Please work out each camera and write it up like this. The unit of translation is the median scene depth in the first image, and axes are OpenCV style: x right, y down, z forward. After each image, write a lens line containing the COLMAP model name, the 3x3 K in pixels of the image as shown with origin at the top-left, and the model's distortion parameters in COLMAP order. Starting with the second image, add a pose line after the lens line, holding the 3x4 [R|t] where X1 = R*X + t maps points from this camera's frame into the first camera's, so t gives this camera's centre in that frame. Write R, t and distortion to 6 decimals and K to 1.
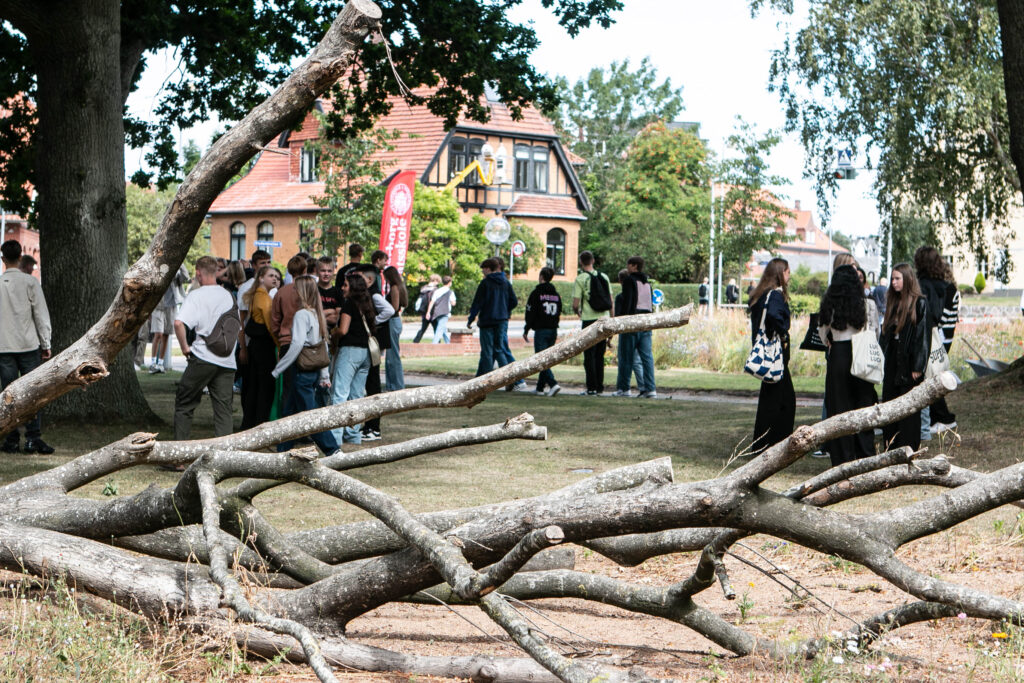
lens RADIAL K [[2308.8, 0, 510.6], [0, 2308.8, 341.6], [0, 0, 1]] dist [-0.017434, 0.000000]
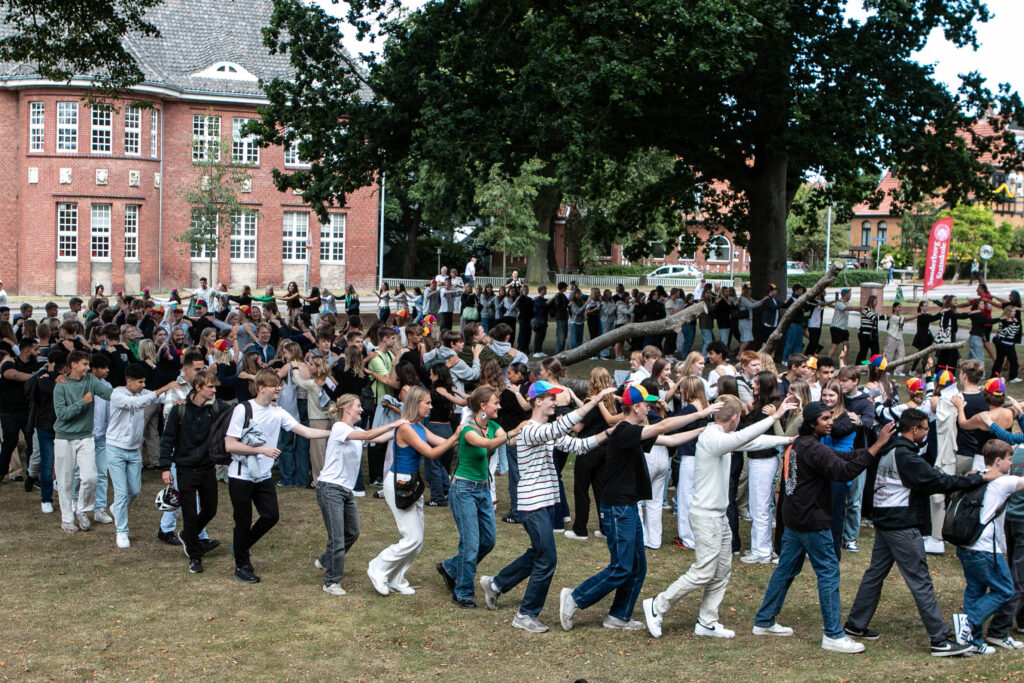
lens RADIAL K [[1447.8, 0, 510.6], [0, 1447.8, 342.1], [0, 0, 1]] dist [-0.122214, 0.000000]
pose [[0.932290, 0.040424, -0.359446, 0.066867], [-0.022210, 0.998258, 0.054661, -0.036055], [0.361029, -0.042976, 0.931564, -0.305090]]
